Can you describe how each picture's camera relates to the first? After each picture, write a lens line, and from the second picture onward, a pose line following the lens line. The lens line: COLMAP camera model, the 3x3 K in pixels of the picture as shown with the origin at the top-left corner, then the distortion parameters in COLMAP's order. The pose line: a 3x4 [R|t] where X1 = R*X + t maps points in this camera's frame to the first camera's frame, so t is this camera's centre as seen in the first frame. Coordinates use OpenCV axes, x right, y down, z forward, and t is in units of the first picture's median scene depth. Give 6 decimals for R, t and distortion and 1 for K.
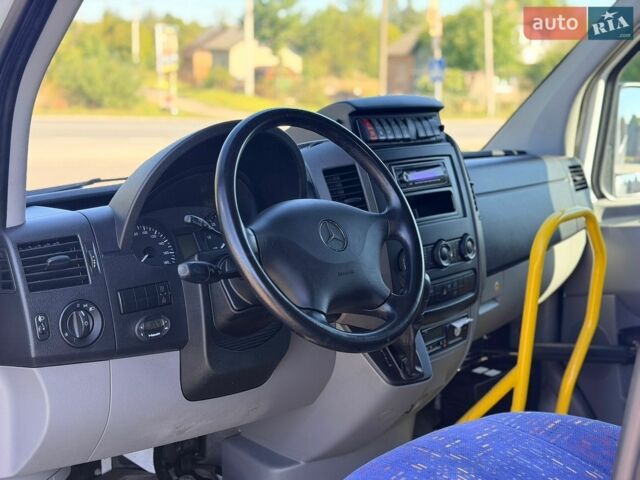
lens RADIAL K [[841.9, 0, 320.0], [0, 841.9, 240.0], [0, 0, 1]] dist [0.106581, -0.017681]
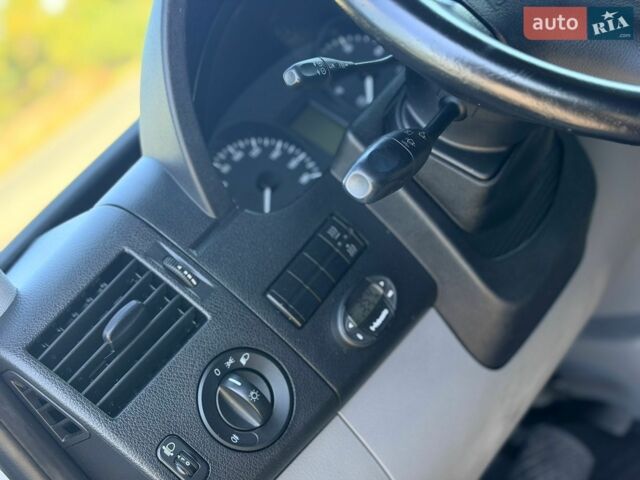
lens RADIAL K [[841.9, 0, 320.0], [0, 841.9, 240.0], [0, 0, 1]] dist [0.106581, -0.017681]
pose [[0.800371, -0.562639, -0.206987, -0.101186], [0.592954, 0.793847, 0.134953, -0.008826], [0.088386, -0.230747, 0.968991, 0.560663]]
